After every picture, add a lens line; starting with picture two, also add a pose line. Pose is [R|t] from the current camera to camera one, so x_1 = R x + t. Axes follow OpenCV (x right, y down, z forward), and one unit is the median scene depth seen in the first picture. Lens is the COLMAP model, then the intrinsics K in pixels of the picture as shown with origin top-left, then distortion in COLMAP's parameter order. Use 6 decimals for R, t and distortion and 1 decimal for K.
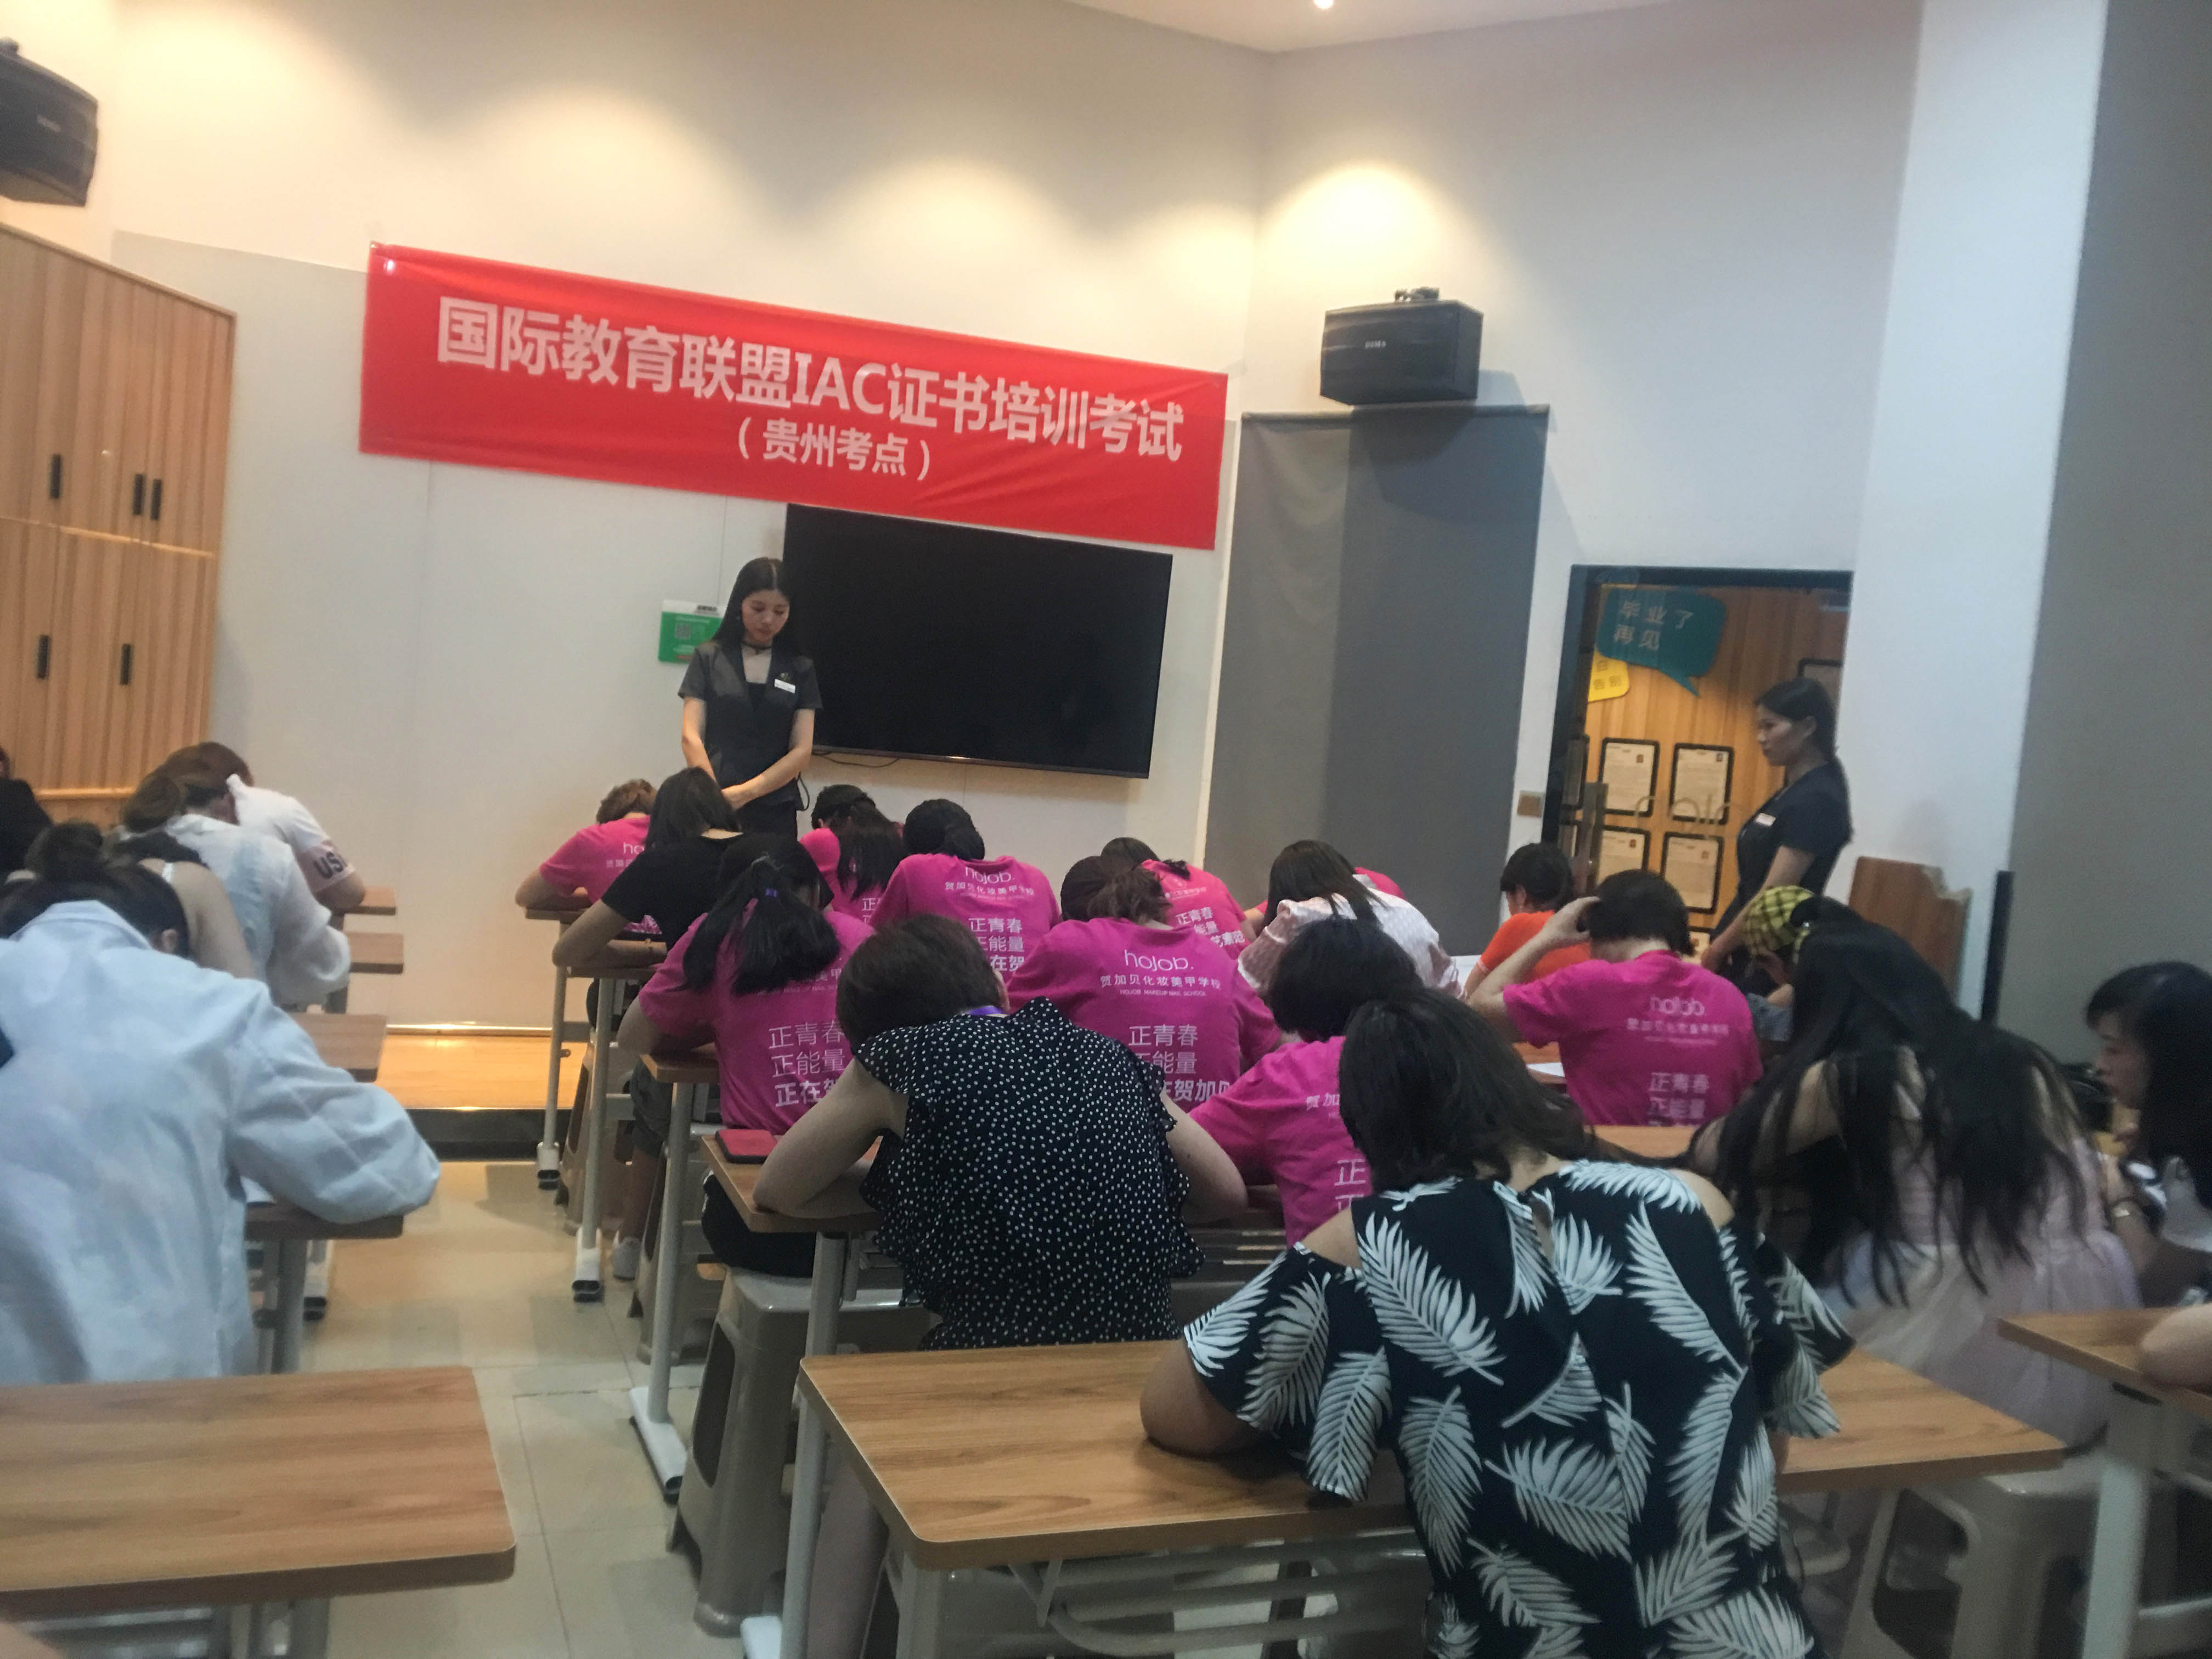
lens RADIAL K [[1864.3, 0, 1116.6], [0, 1864.3, 834.0], [0, 0, 1]] dist [0.072449, -0.108220]
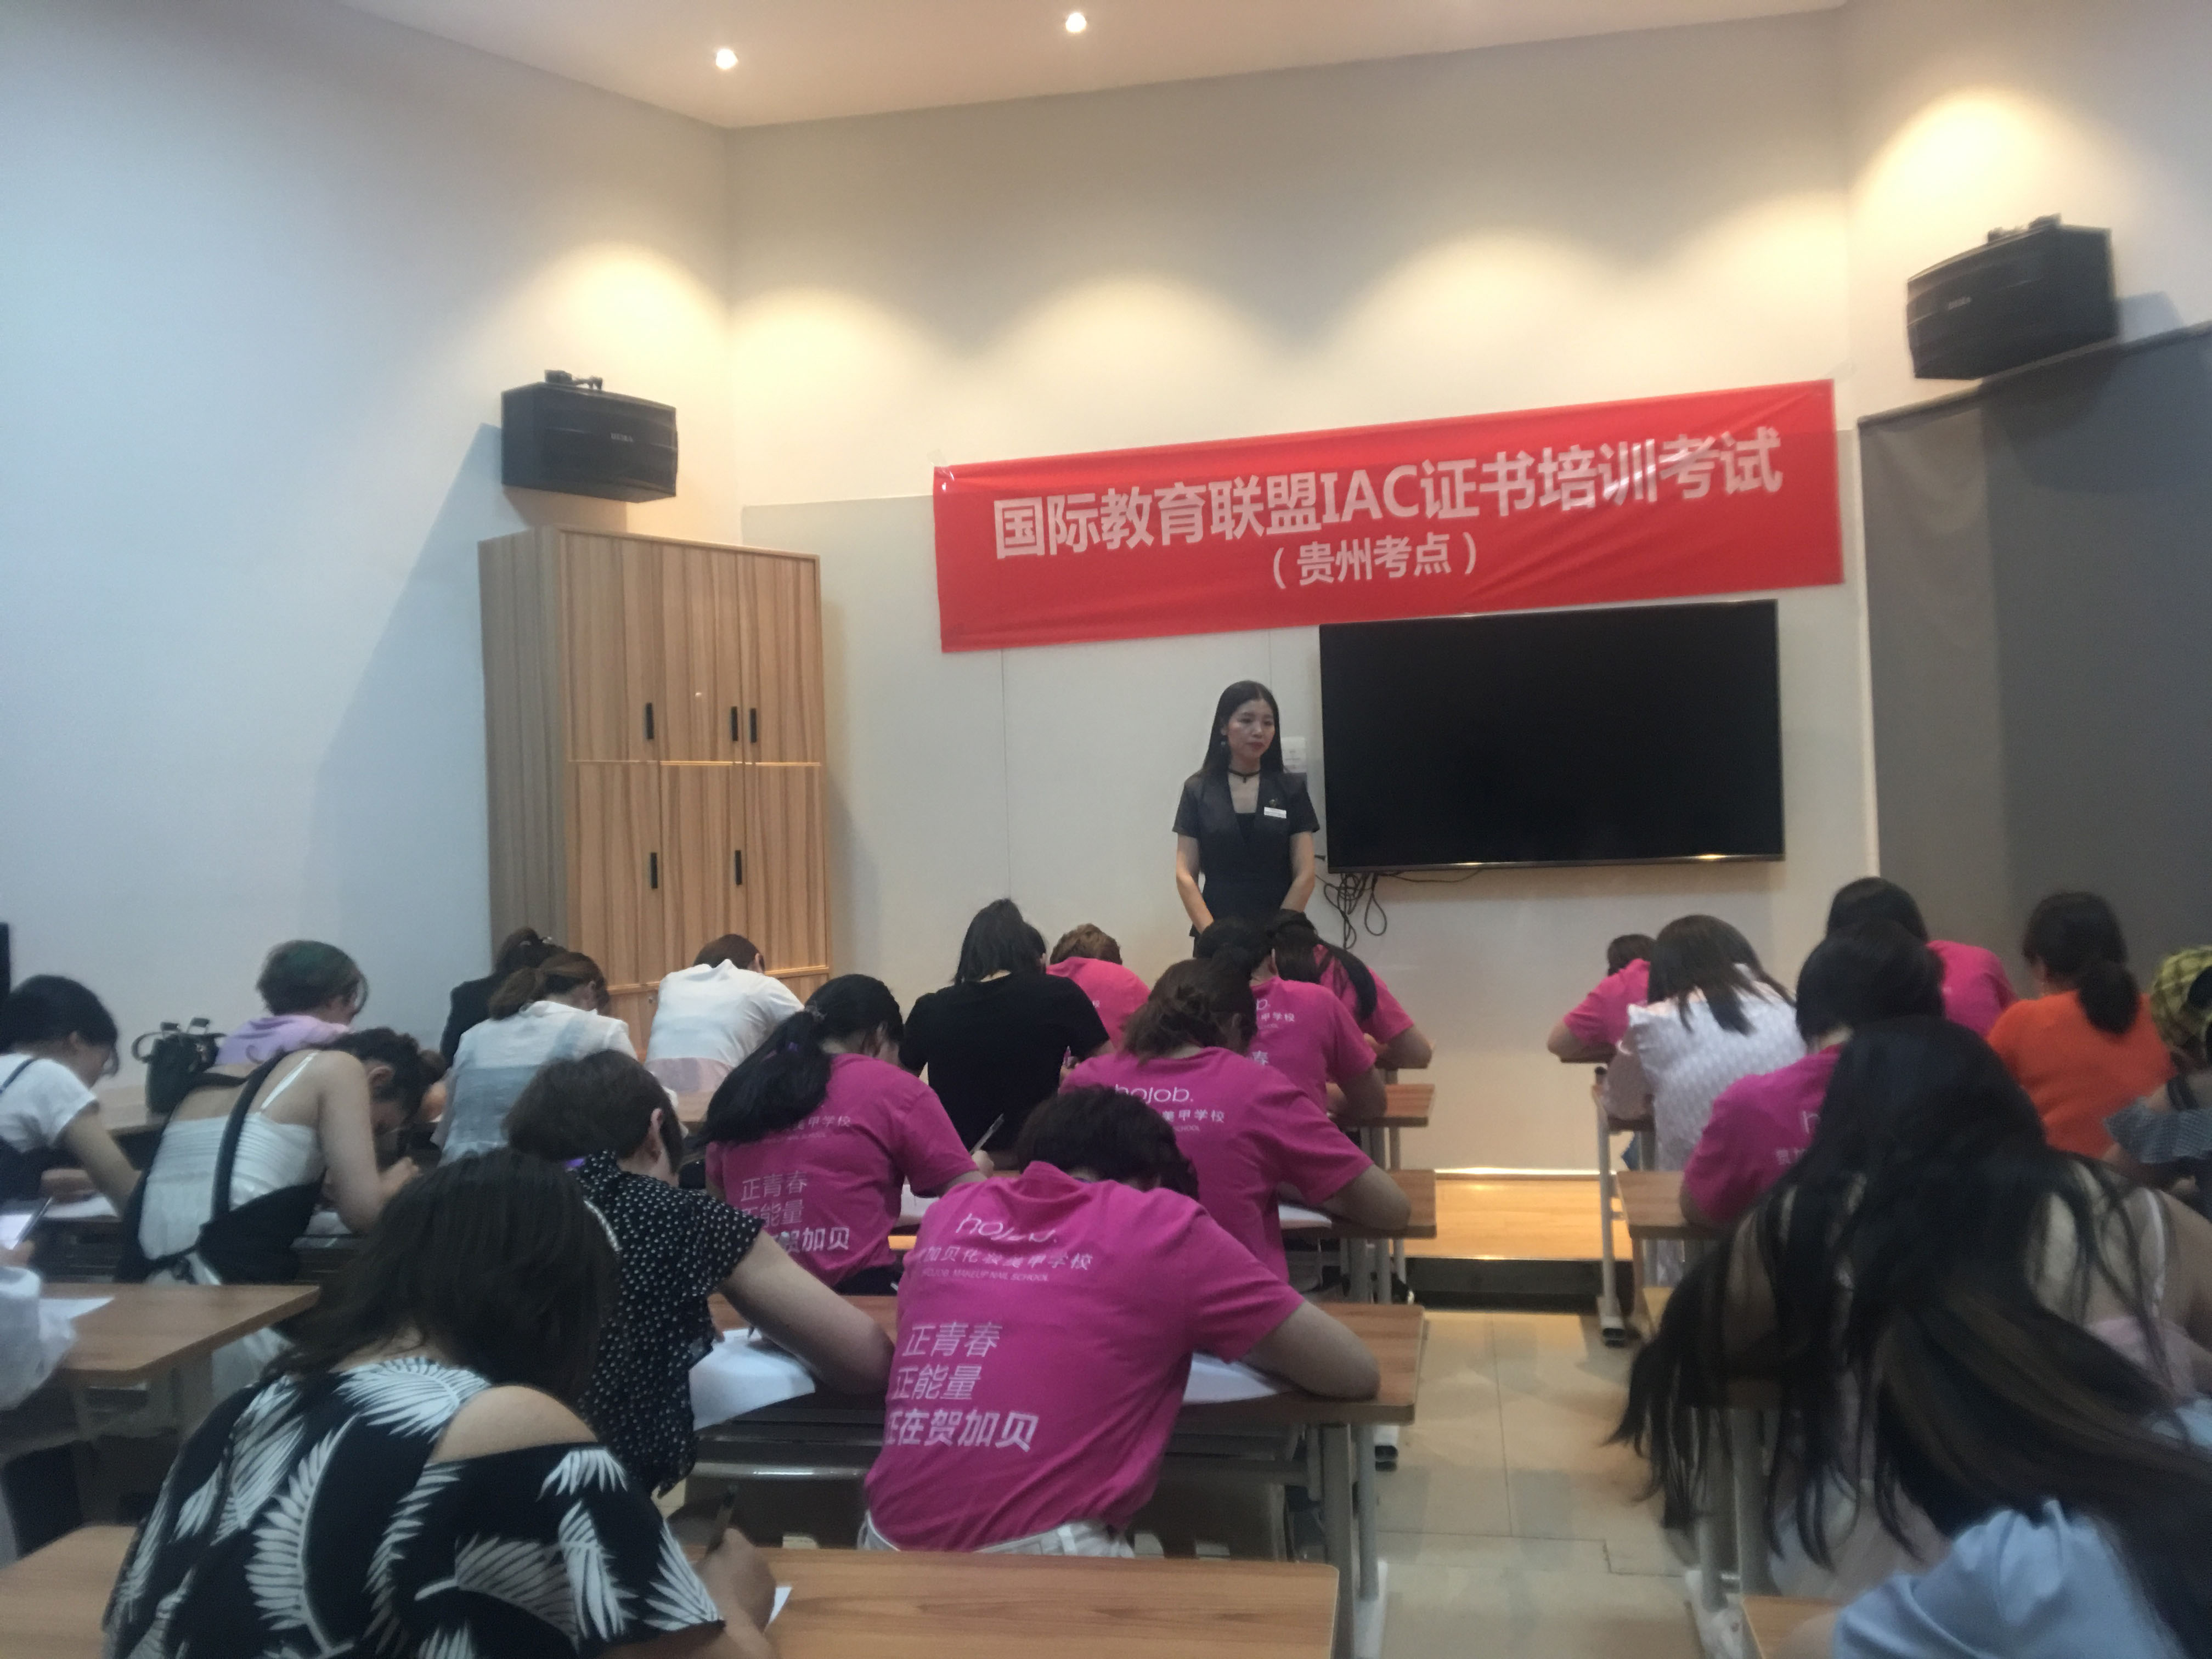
lens RADIAL K [[1864.3, 0, 1101.4], [0, 1864.3, 813.1], [0, 0, 1]] dist [0.072449, -0.108220]
pose [[0.833828, -0.125846, -0.537488, 0.236912], [0.082207, 0.991119, -0.104526, 0.013495], [0.545869, 0.042972, 0.836768, 0.119230]]
